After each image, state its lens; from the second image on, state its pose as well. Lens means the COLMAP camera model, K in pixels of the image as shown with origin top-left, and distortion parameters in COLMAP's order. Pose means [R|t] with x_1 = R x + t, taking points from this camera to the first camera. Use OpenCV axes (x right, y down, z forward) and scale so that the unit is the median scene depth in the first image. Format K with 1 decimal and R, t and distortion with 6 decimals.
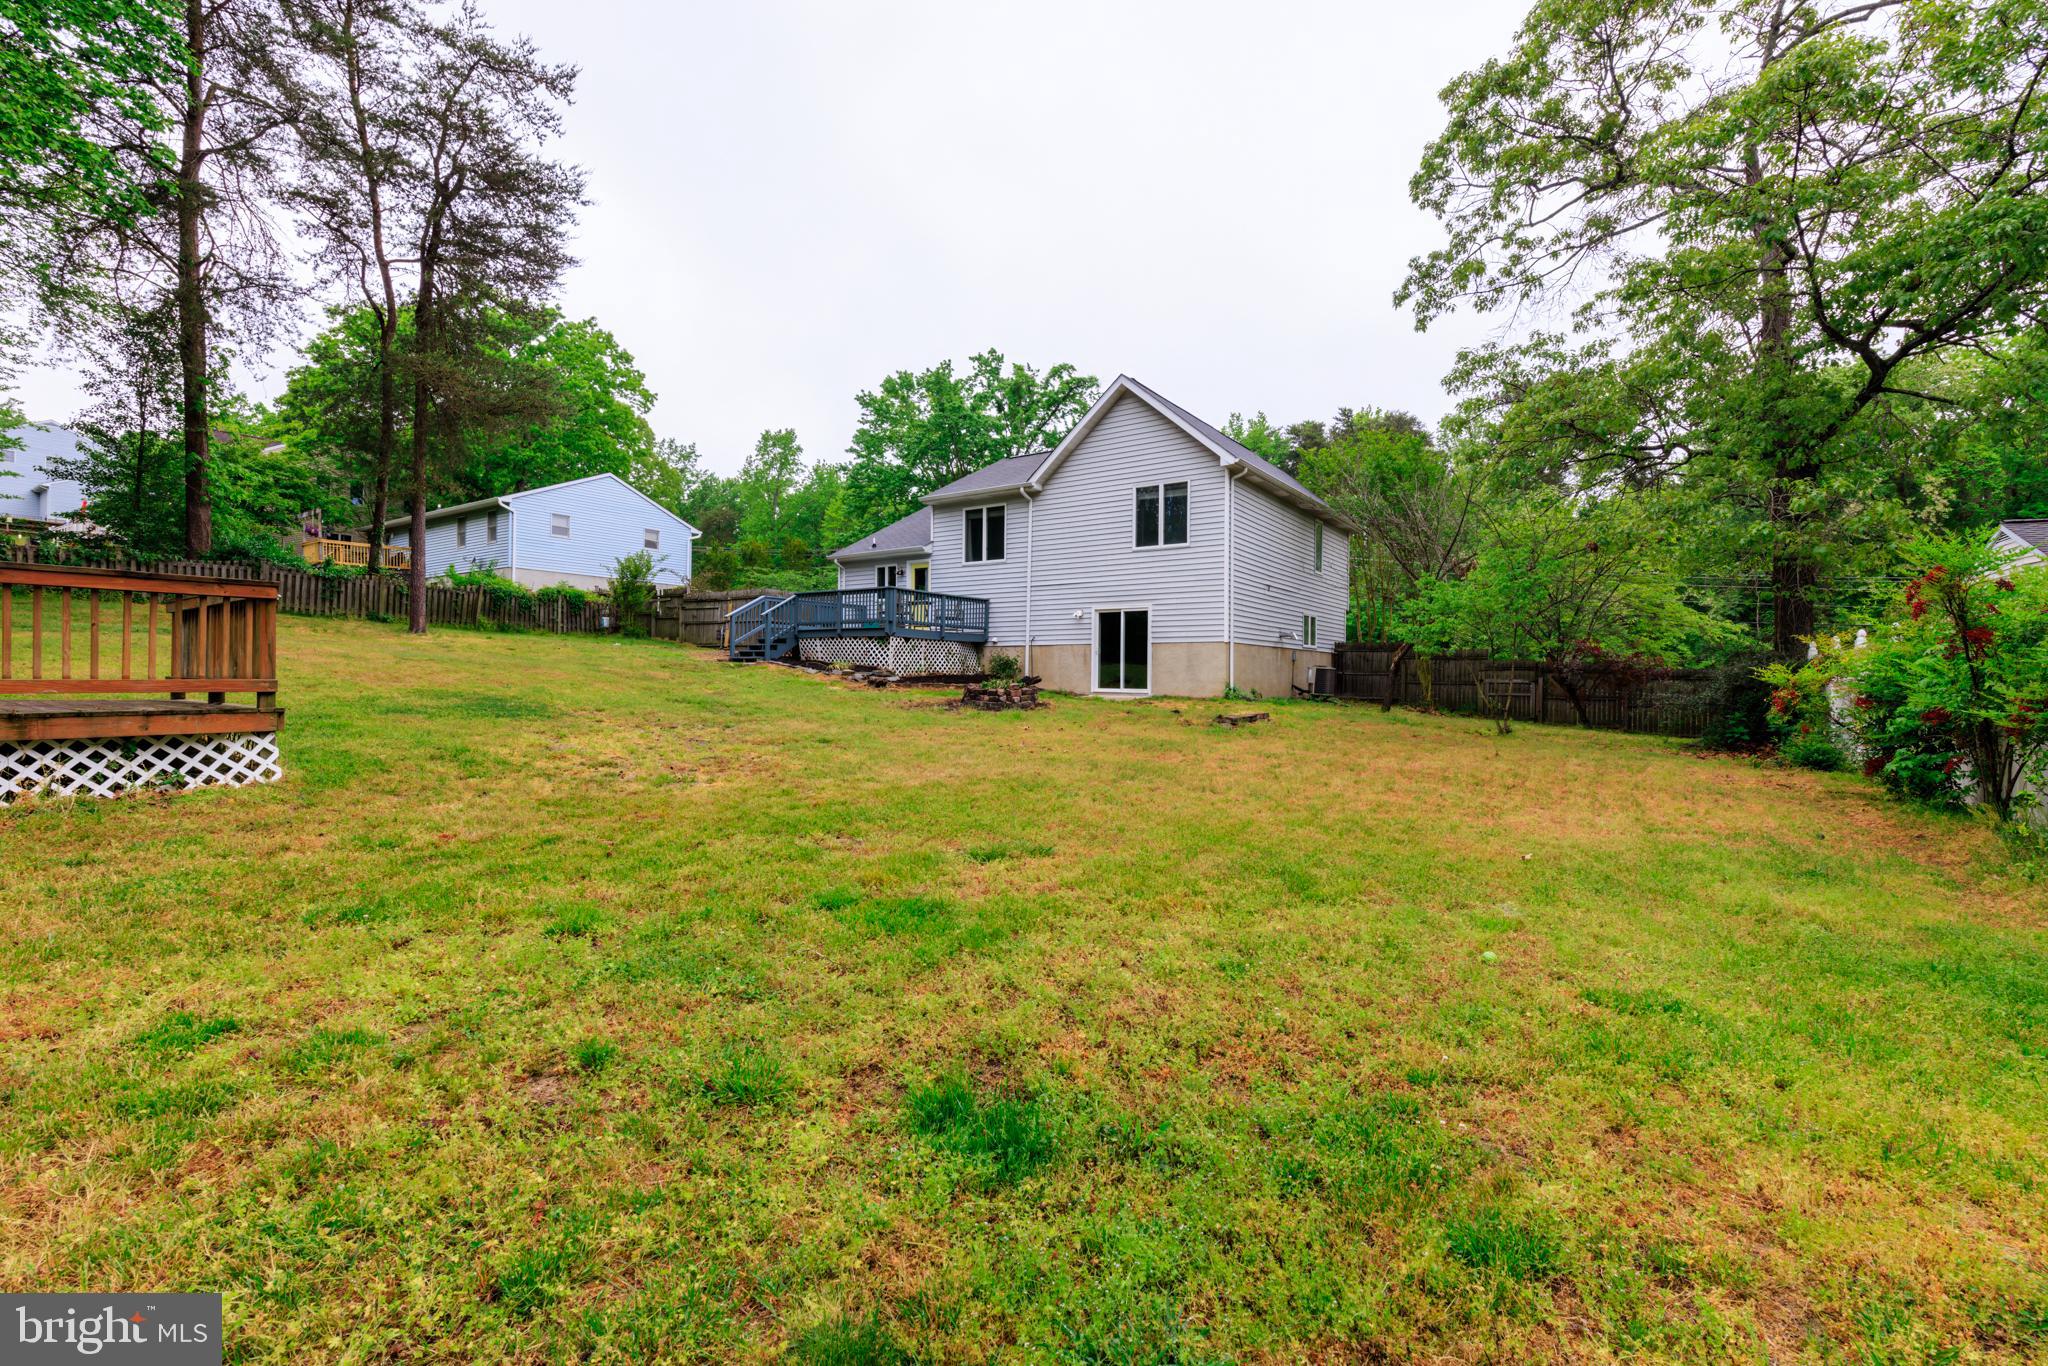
lens RADIAL K [[881.6, 0, 1025.3], [0, 881.6, 677.8], [0, 0, 1]] dist [0.000458, -0.000133]
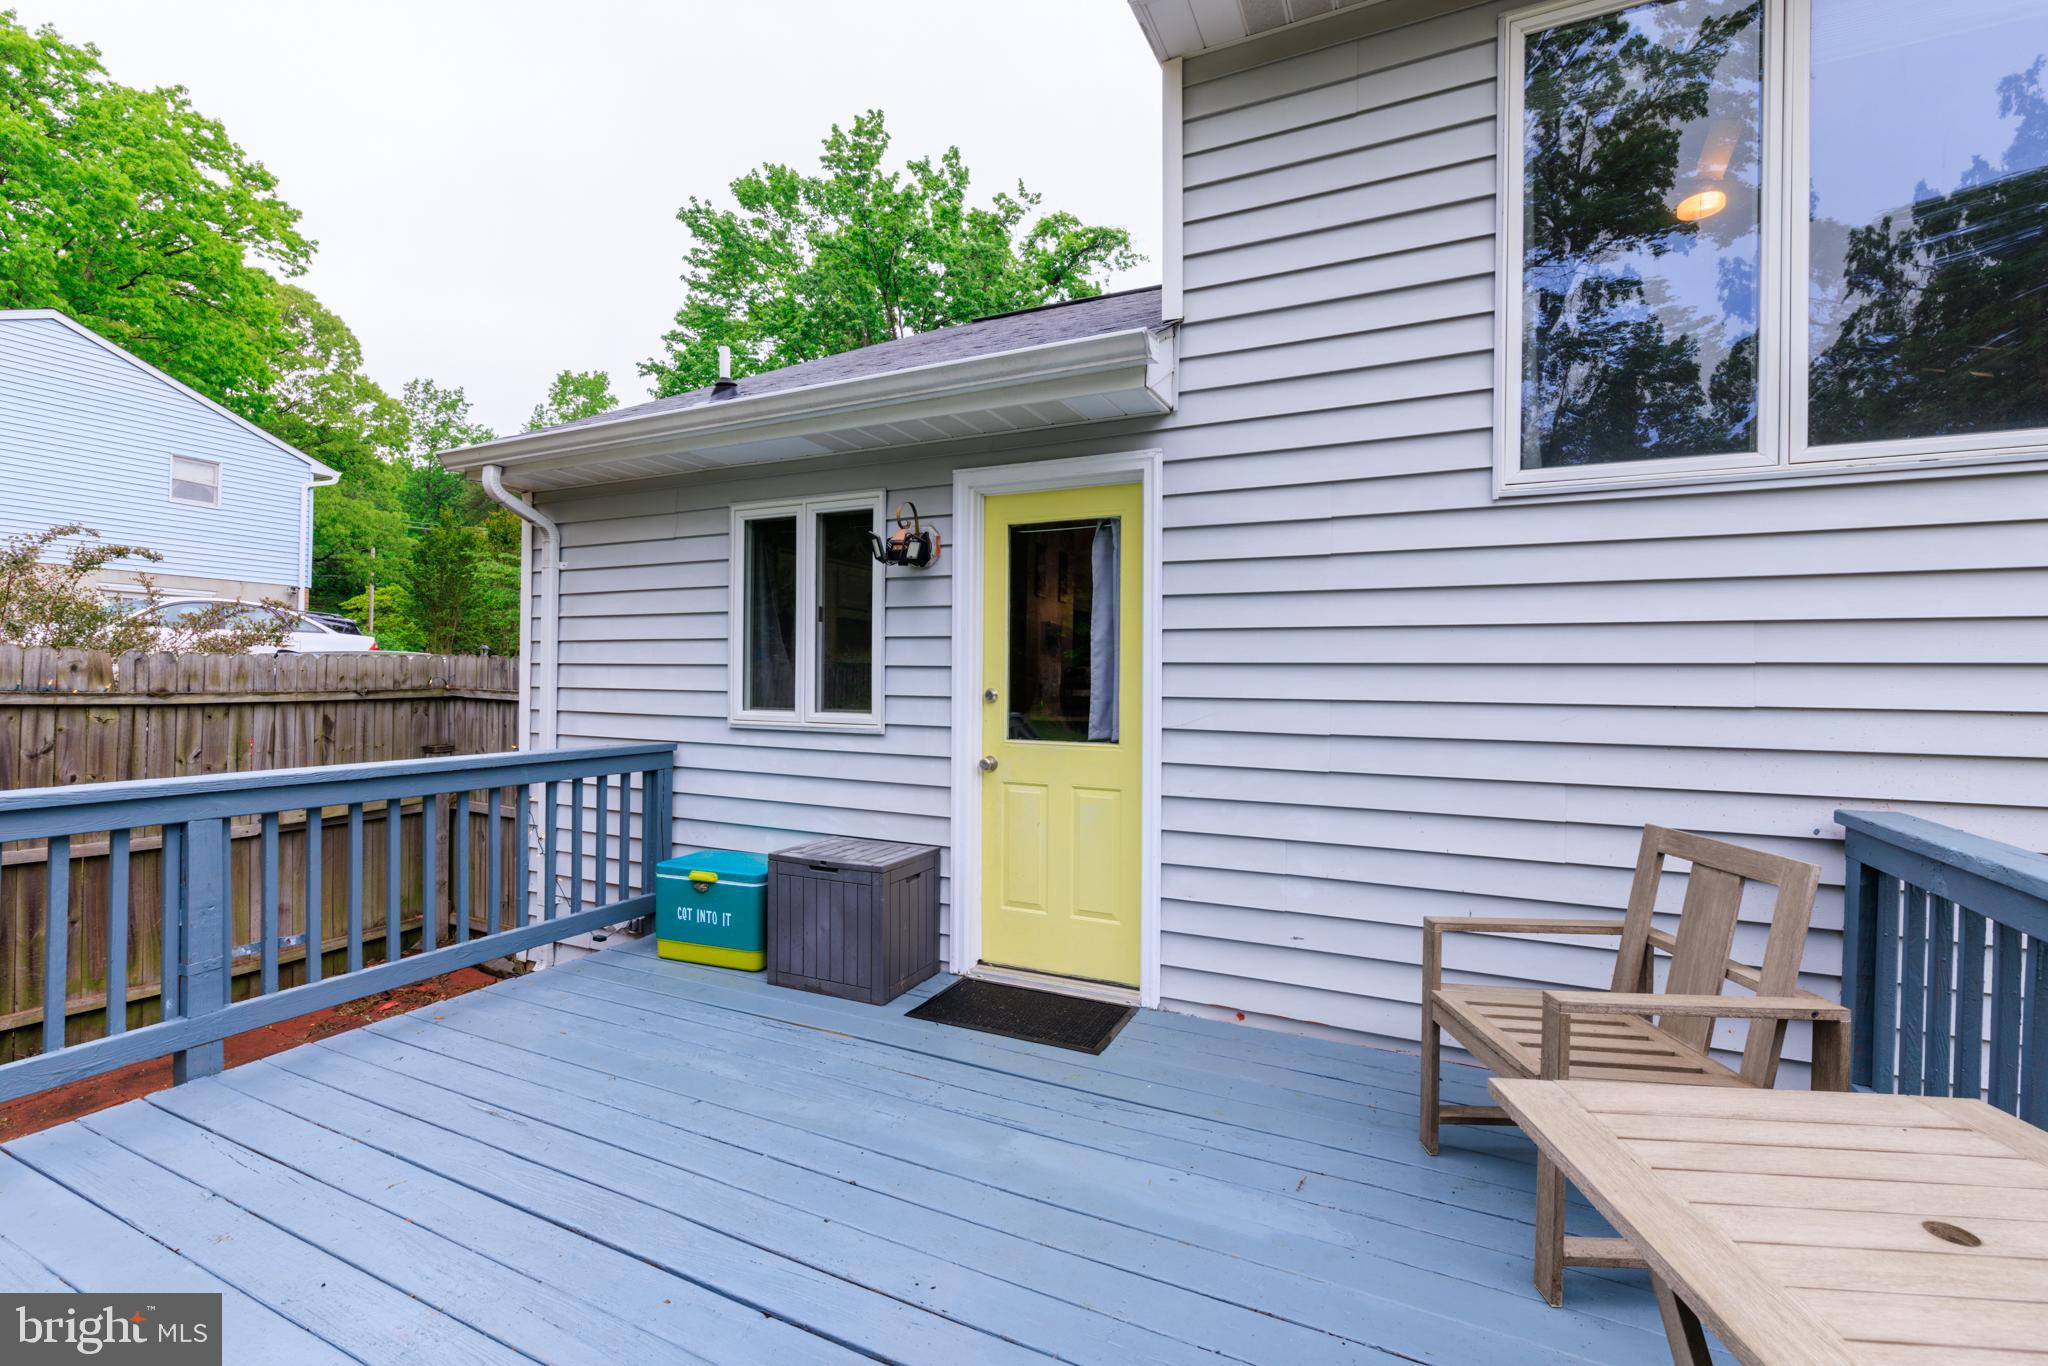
lens RADIAL K [[881.6, 0, 1021.5], [0, 881.6, 687.8], [0, 0, 1]] dist [0.000458, -0.000133]
pose [[0.987163, 0.000917, 0.159711, -0.064507], [-0.002068, 0.999973, 0.007042, -0.043448], [-0.159700, -0.007282, 0.987139, 0.377993]]
